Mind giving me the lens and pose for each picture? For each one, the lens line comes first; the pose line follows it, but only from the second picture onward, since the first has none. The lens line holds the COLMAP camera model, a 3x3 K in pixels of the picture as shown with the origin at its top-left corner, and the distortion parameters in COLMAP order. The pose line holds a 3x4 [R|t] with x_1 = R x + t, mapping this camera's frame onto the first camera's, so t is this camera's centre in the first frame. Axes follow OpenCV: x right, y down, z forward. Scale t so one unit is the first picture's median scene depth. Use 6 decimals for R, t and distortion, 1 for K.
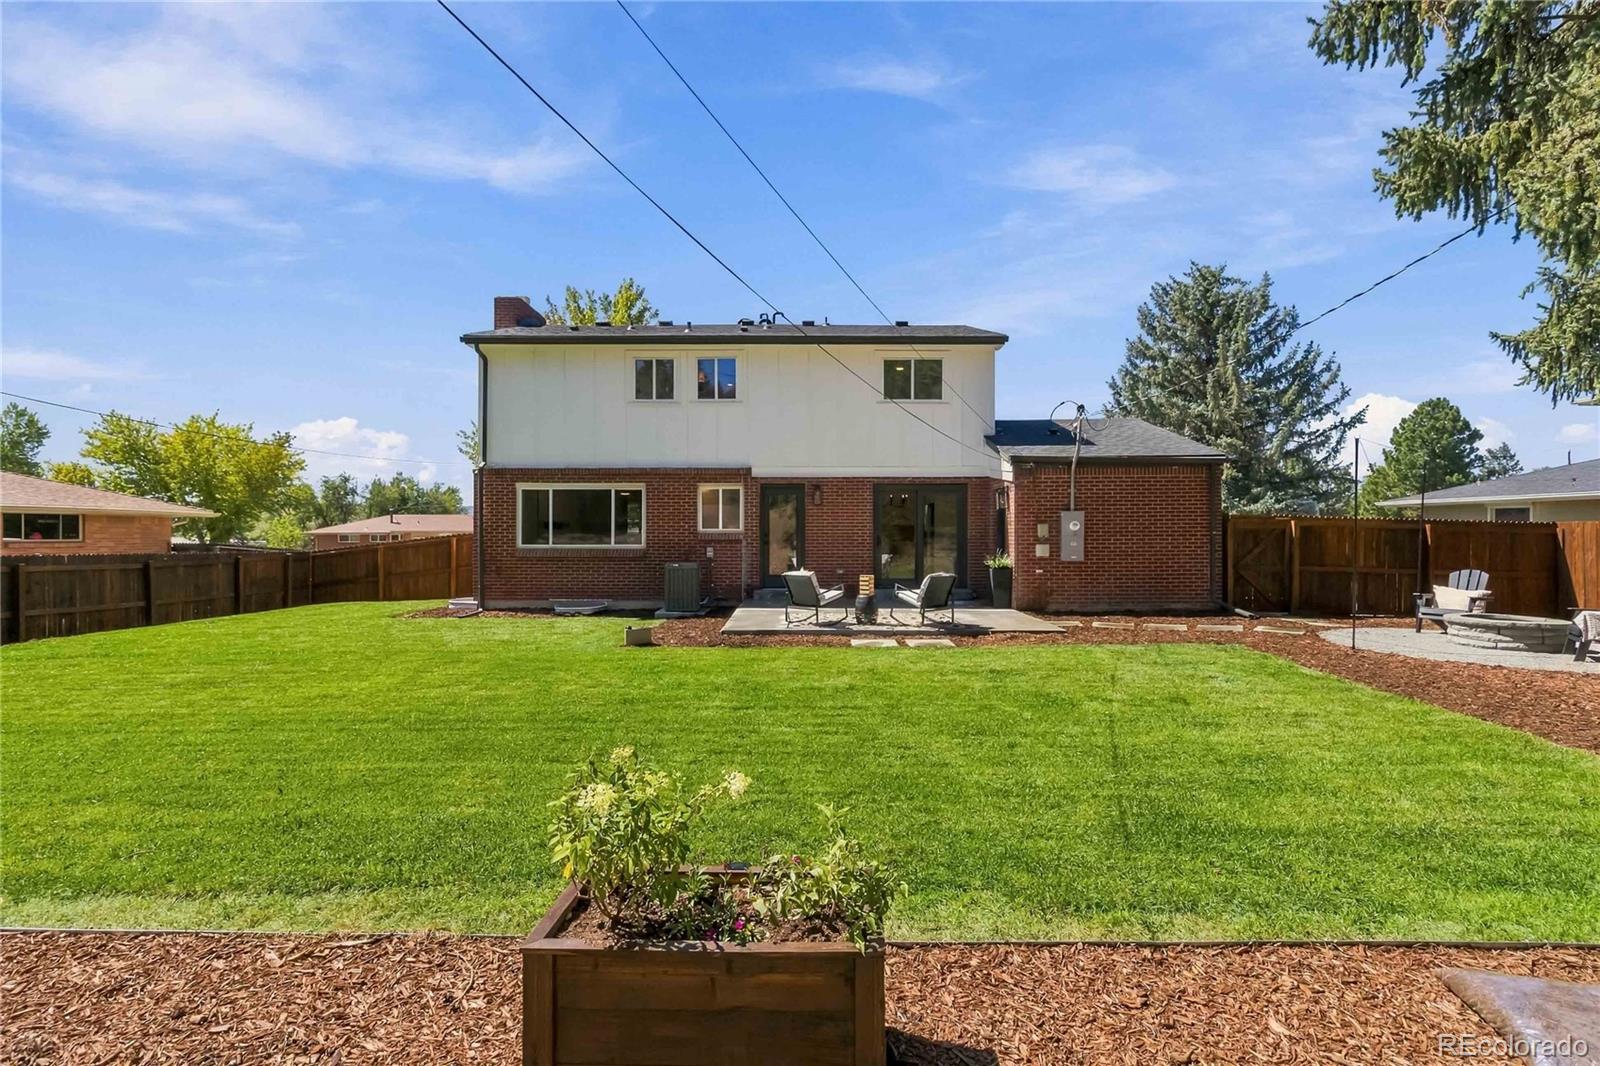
lens RADIAL K [[629.8, 0, 800.0], [0, 629.8, 533.0], [0, 0, 1]] dist [0.000343, -0.000023]
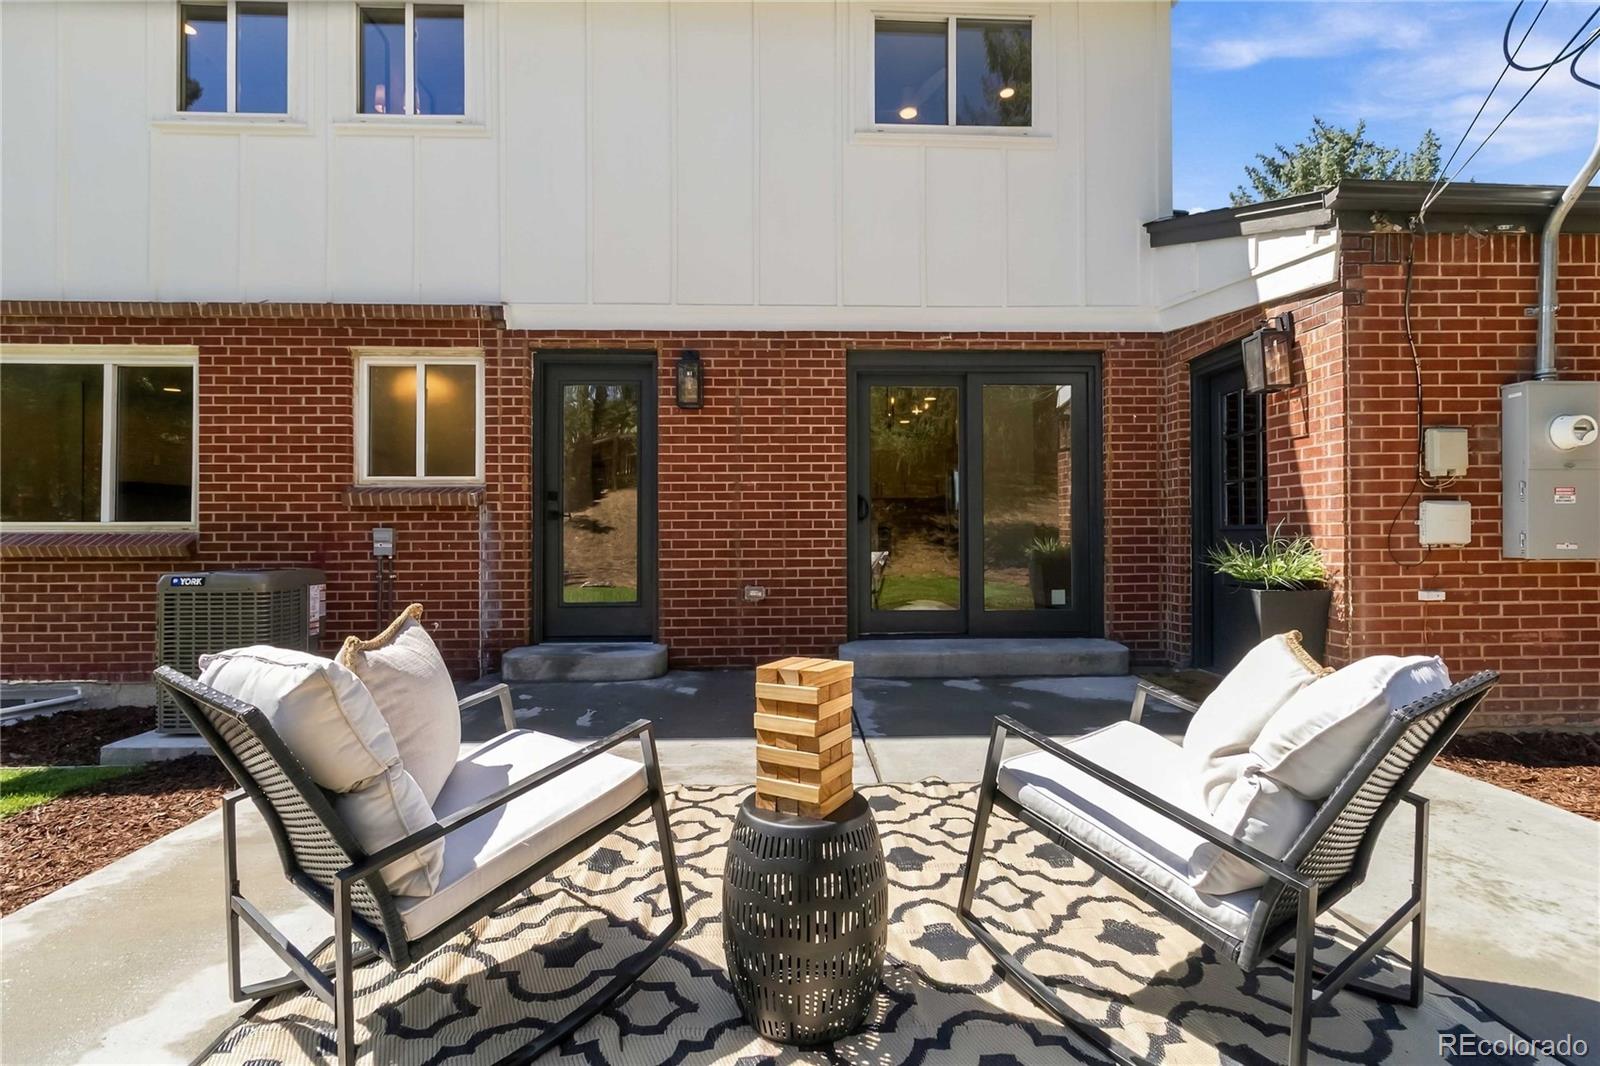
lens RADIAL K [[752.0, 0, 800.0], [0, 752.0, 533.0], [0, 0, 1]] dist [-0.003014, -0.000469]
pose [[0.998826, -0.004431, 0.048240, 0.067717], [0.004292, 0.999986, 0.002989, 0.025007], [-0.048253, -0.002779, 0.998831, 0.566008]]
